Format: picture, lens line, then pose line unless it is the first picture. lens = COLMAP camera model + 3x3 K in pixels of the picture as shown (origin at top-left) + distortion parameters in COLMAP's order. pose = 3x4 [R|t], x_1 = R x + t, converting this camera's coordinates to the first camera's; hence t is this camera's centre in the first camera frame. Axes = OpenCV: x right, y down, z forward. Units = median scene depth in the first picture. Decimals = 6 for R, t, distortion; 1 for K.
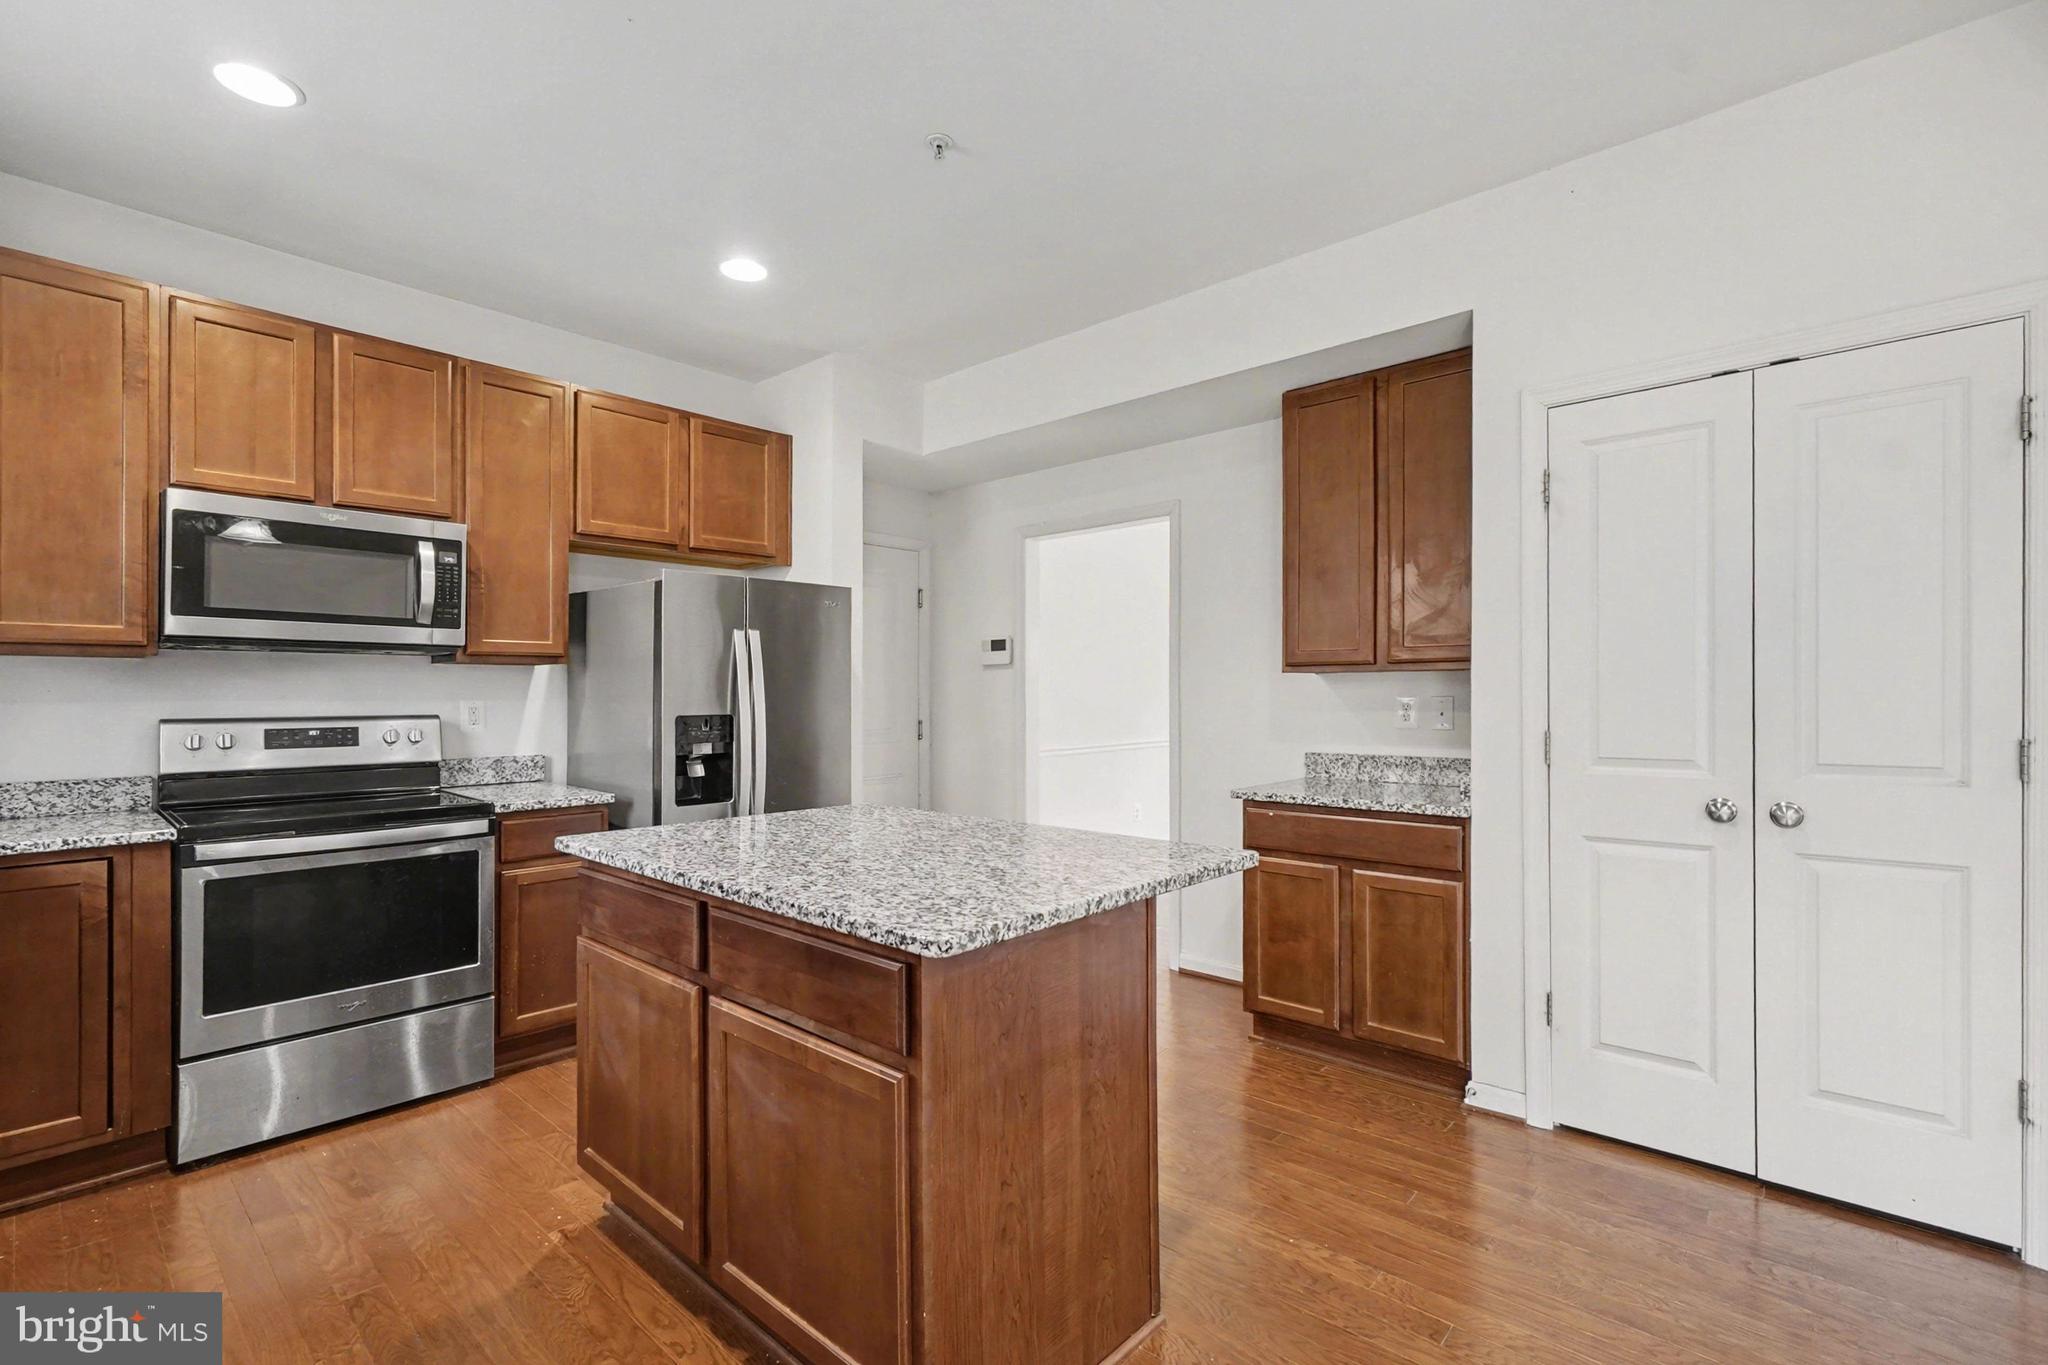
lens RADIAL K [[900.9, 0, 1012.3], [0, 900.9, 673.2], [0, 0, 1]] dist [0.000510, -0.000046]
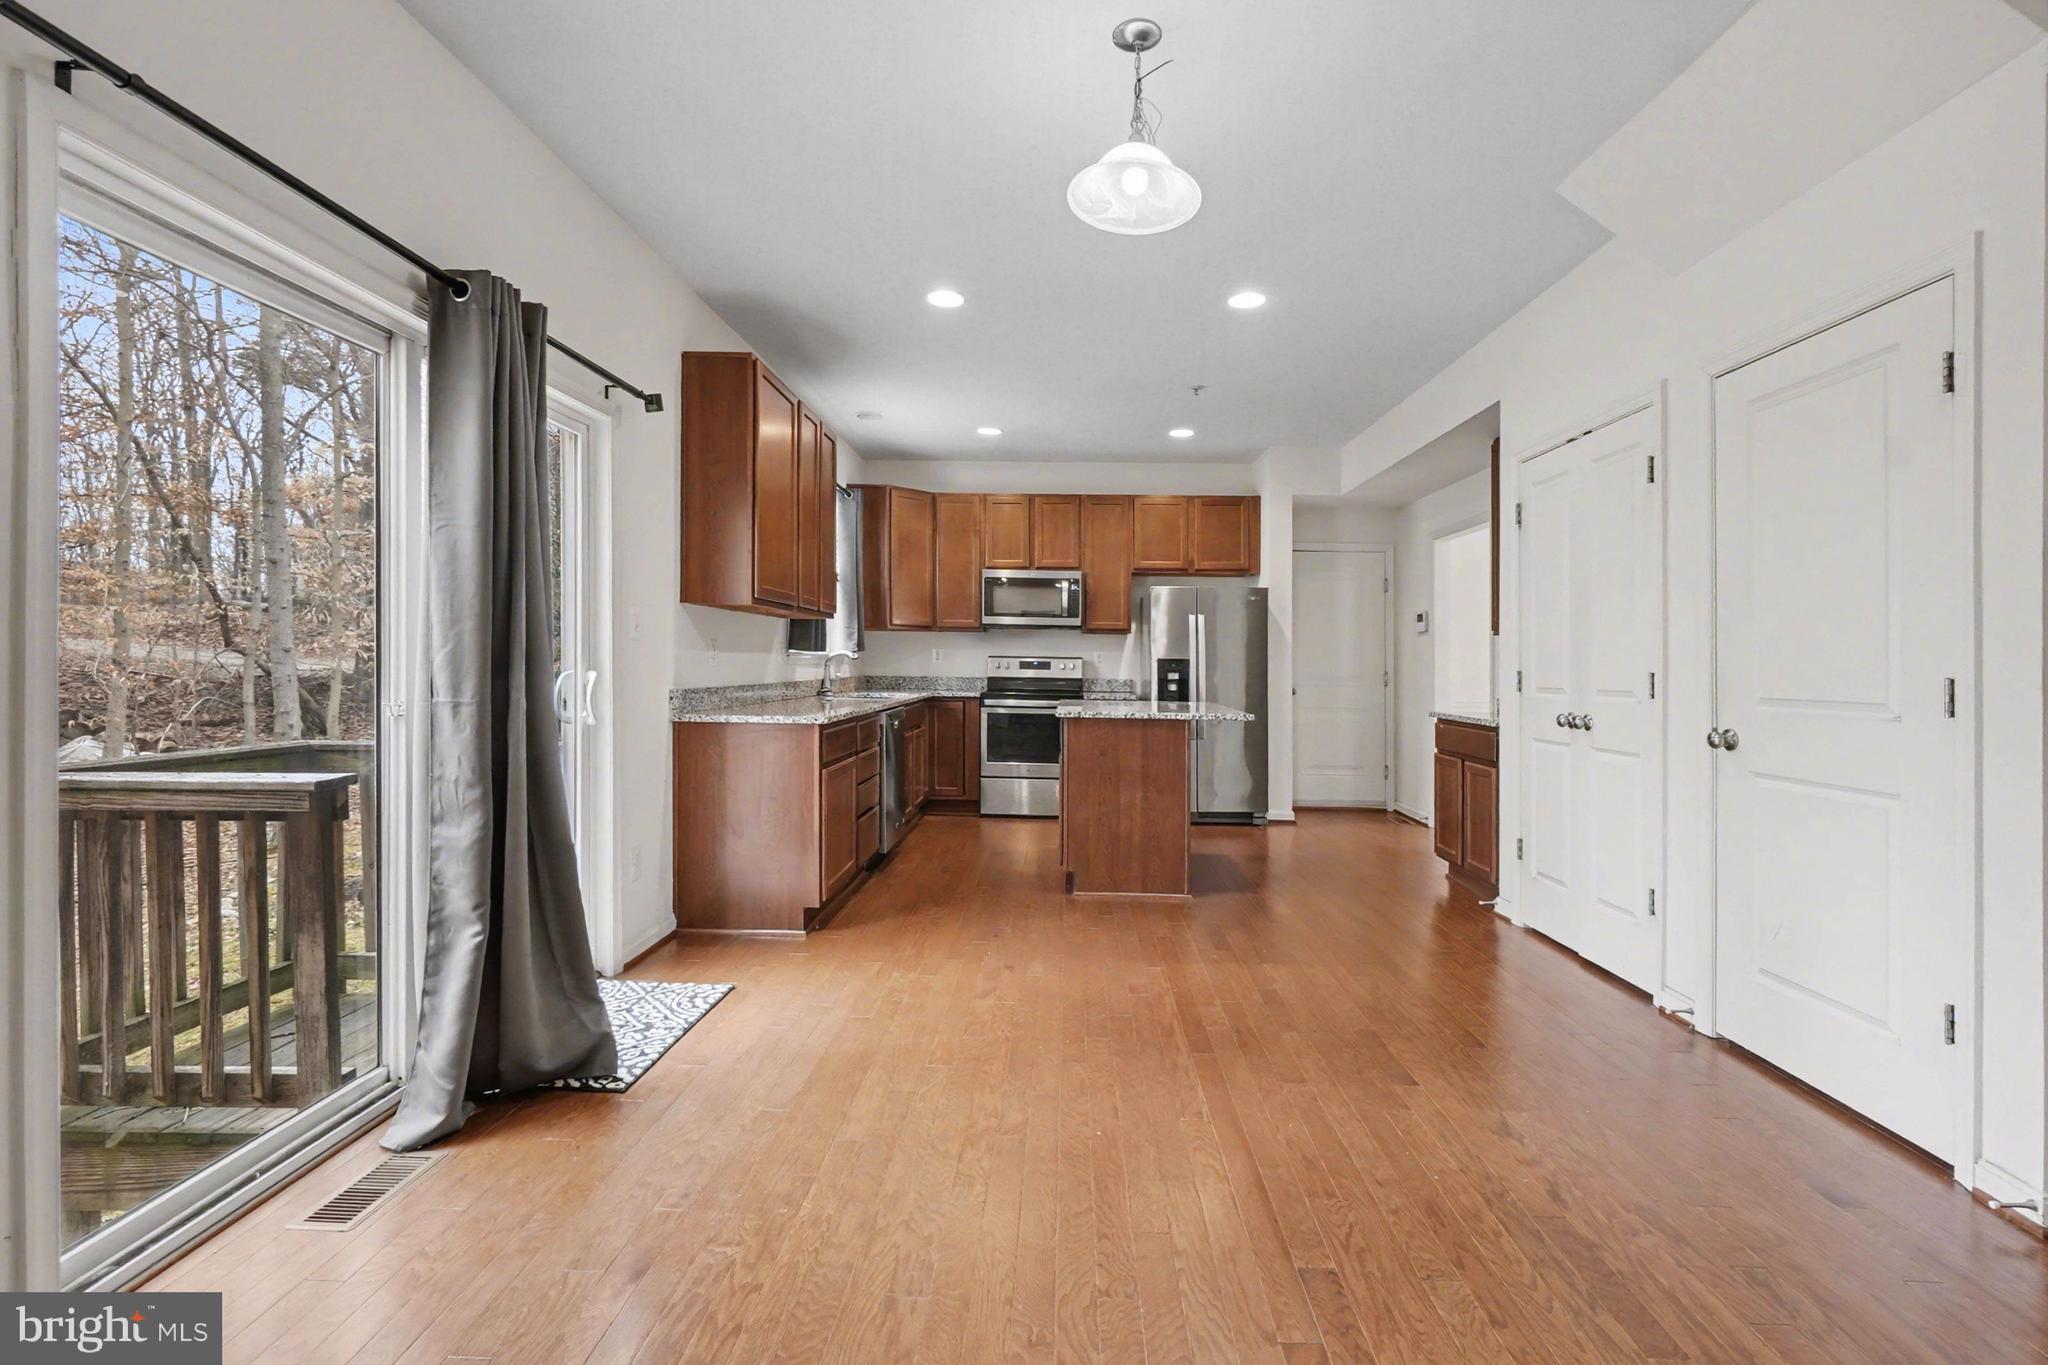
lens RADIAL K [[909.8, 0, 1056.2], [0, 909.8, 651.2], [0, 0, 1]] dist [0.000283, 0.000005]
pose [[0.662952, 0.006301, -0.748635, 1.079822], [-0.000882, 0.999970, 0.007636, 0.015912], [0.748661, -0.004402, 0.662938, -0.561150]]
